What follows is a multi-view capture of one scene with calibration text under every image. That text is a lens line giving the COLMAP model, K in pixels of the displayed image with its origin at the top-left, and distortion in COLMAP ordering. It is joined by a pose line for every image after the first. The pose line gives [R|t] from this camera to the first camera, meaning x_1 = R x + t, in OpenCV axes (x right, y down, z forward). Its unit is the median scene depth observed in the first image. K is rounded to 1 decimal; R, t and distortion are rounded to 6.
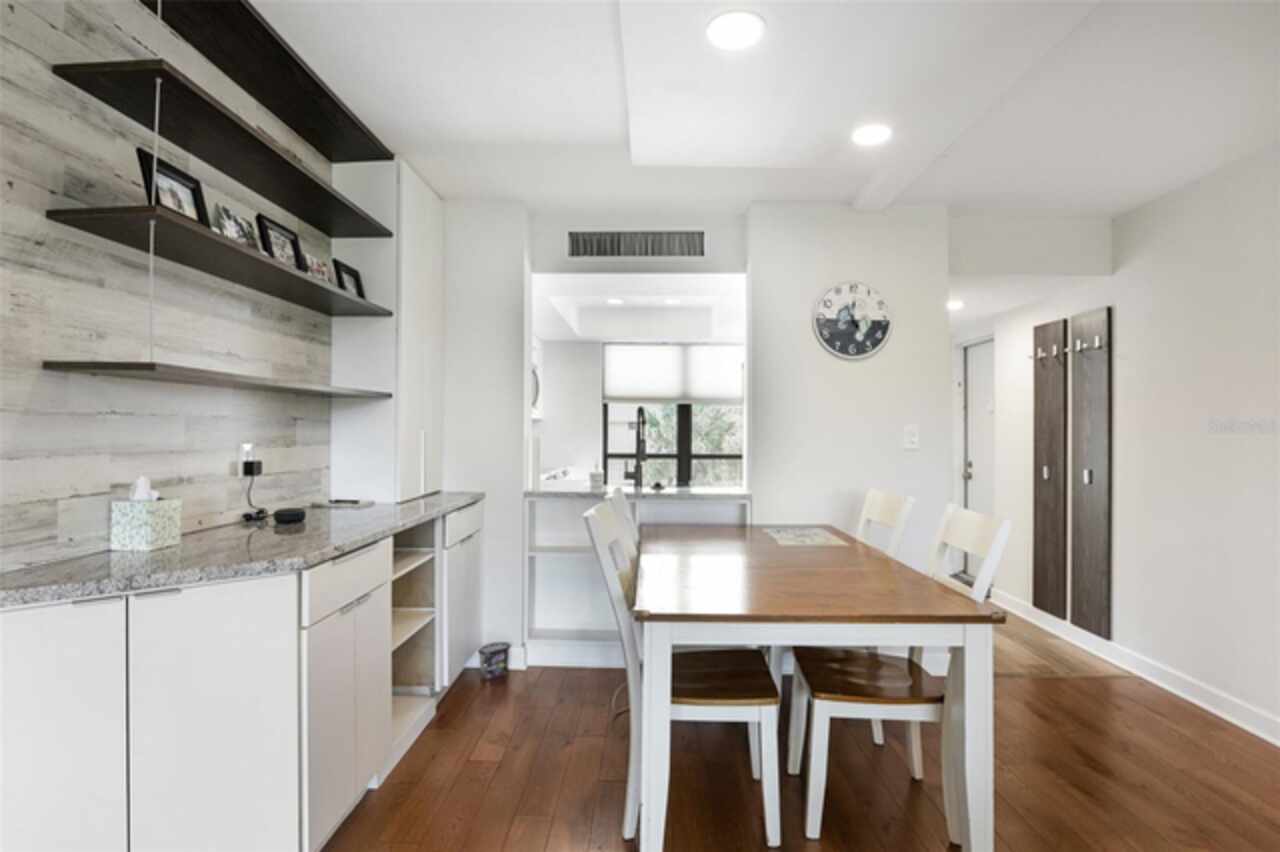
lens RADIAL K [[591.3, 0, 638.3], [0, 591.3, 429.8], [0, 0, 1]] dist [-0.057347, 0.025955]
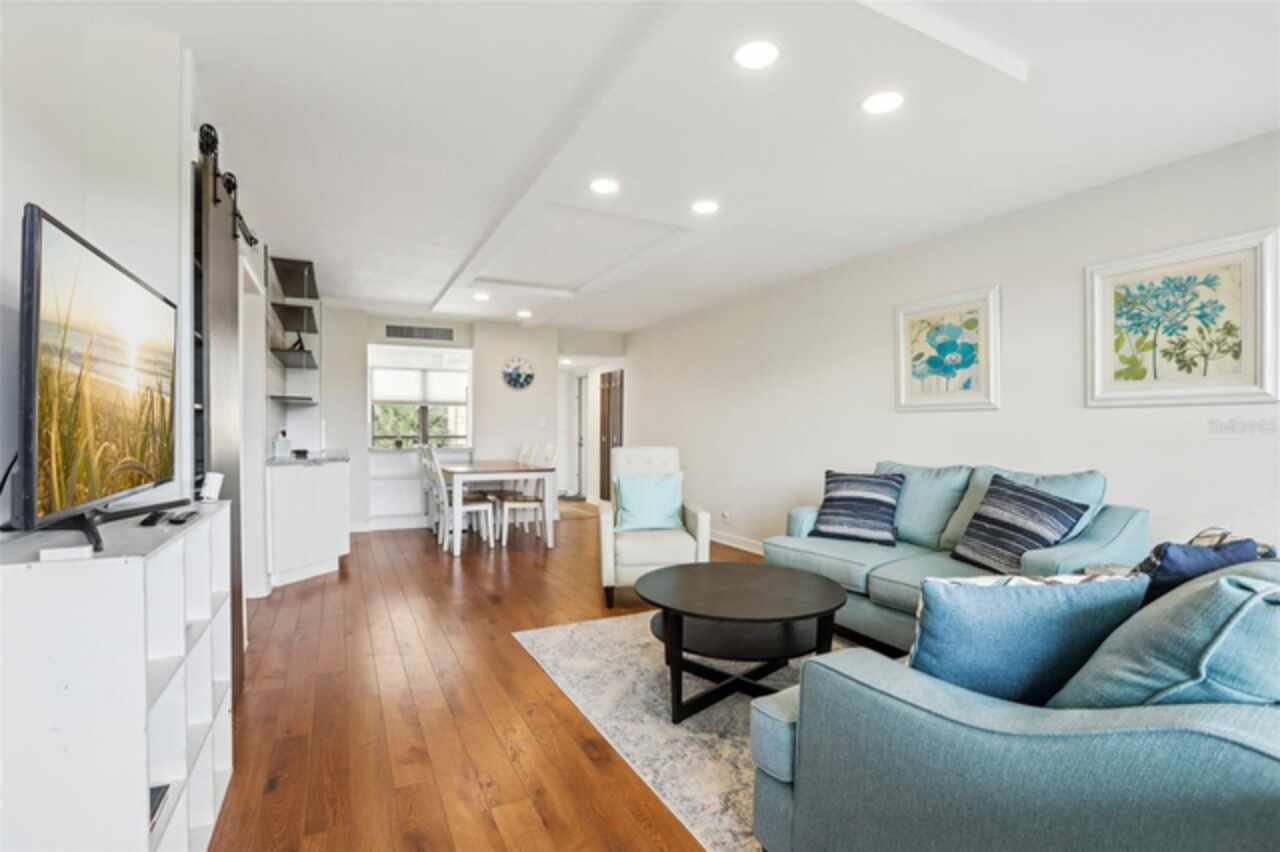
lens RADIAL K [[591.3, 0, 638.3], [0, 591.3, 429.8], [0, 0, 1]] dist [-0.057347, 0.025955]
pose [[0.869611, -0.008767, 0.493660, -0.386149], [0.003220, 0.999922, 0.012085, 0.010824], [-0.493728, -0.008919, 0.869571, -1.295062]]
